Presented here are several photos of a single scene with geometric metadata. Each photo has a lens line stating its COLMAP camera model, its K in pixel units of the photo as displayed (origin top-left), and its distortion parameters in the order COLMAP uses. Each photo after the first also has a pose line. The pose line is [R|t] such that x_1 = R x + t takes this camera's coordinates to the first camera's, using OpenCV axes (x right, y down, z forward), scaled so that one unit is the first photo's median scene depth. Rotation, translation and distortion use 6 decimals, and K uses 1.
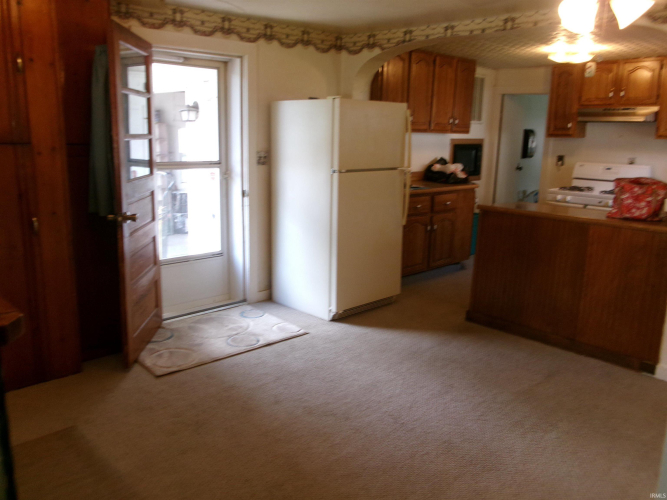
lens RADIAL K [[552.7, 0, 330.8], [0, 552.7, 250.6], [0, 0, 1]] dist [0.007224, 0.002755]
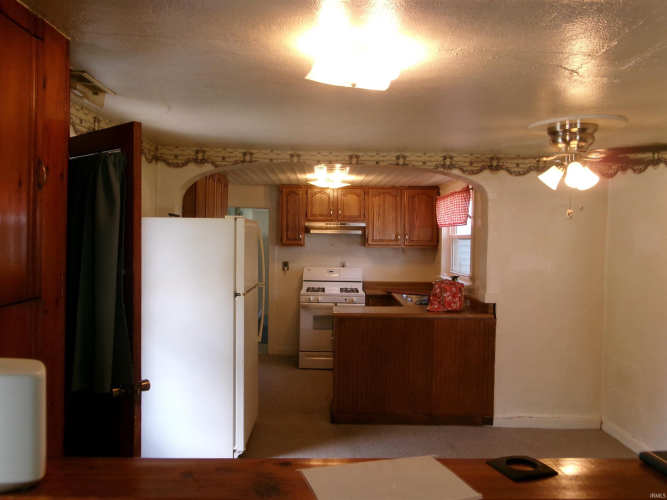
lens RADIAL K [[552.7, 0, 330.8], [0, 552.7, 252.7], [0, 0, 1]] dist [0.007224, 0.002755]
pose [[0.690787, -0.031121, 0.722389, -0.391660], [0.154234, 0.982422, -0.105163, -0.064070], [-0.706418, 0.184062, 0.683444, 0.174962]]
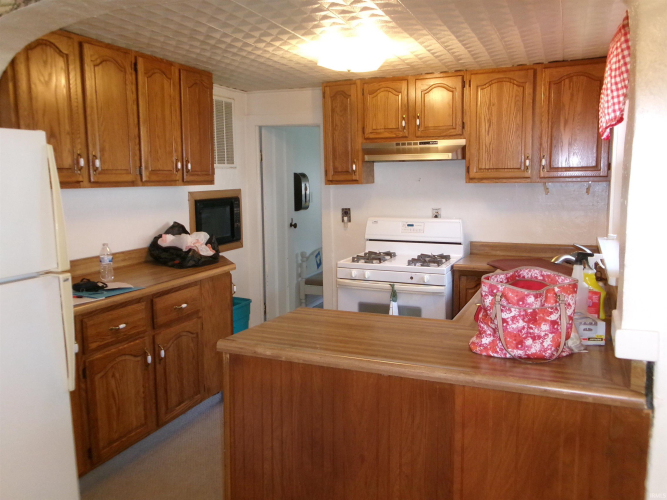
lens RADIAL K [[552.7, 0, 328.5], [0, 552.7, 254.8], [0, 0, 1]] dist [0.007224, 0.002755]
pose [[0.924376, -0.087441, 0.371326, 0.137996], [0.112345, 0.992607, -0.045930, -0.092497], [-0.364565, 0.084173, 0.927366, 0.391533]]
